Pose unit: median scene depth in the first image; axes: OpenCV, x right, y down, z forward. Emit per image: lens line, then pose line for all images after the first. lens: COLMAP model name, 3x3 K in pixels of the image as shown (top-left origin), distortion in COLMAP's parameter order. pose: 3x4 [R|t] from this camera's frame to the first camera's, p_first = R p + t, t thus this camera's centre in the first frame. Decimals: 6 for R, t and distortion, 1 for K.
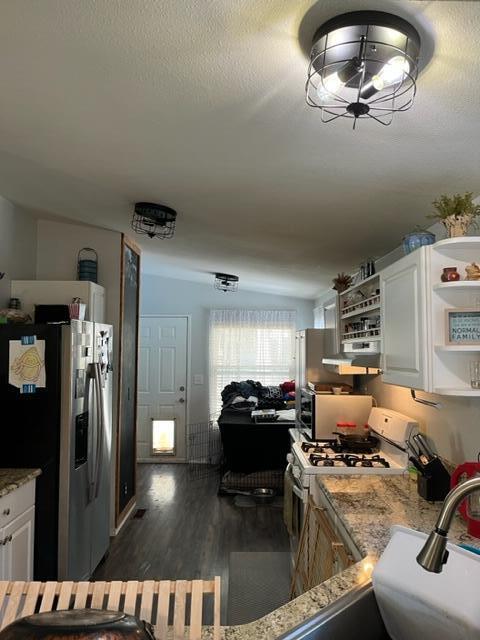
lens RADIAL K [[481.5, 0, 236.2], [0, 481.5, 323.6], [0, 0, 1]] dist [0.048145, -0.078569]
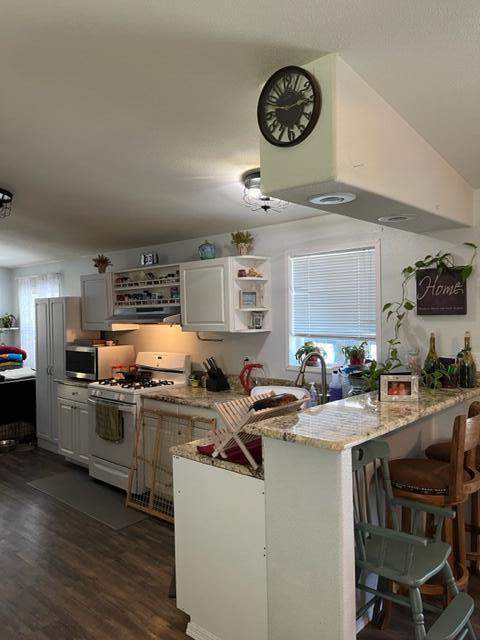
lens RADIAL K [[481.5, 0, 235.3], [0, 481.5, 319.8], [0, 0, 1]] dist [0.048145, -0.078569]
pose [[0.671996, -0.026344, 0.740086, -0.640627], [-0.020967, 0.998290, 0.054572, -0.010039], [-0.740258, -0.052189, 0.670295, -0.195936]]
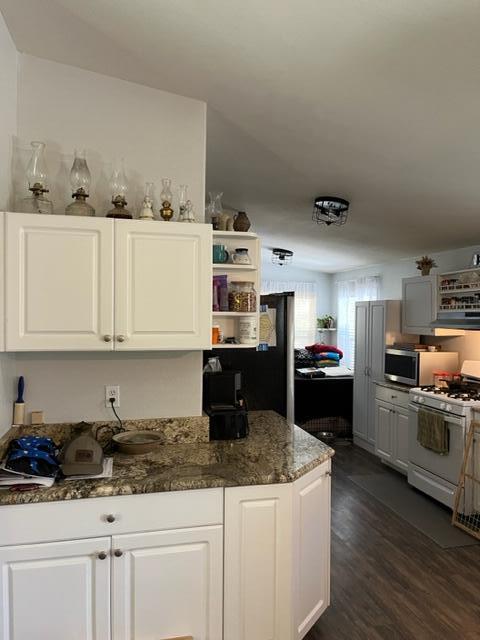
lens RADIAL K [[481.5, 0, 237.9], [0, 481.5, 322.0], [0, 0, 1]] dist [0.048145, -0.078569]
pose [[0.972251, 0.003216, 0.233918, -0.690134], [-0.018659, 0.997786, 0.063835, -0.007142], [-0.233194, -0.066428, 0.970159, -0.154272]]
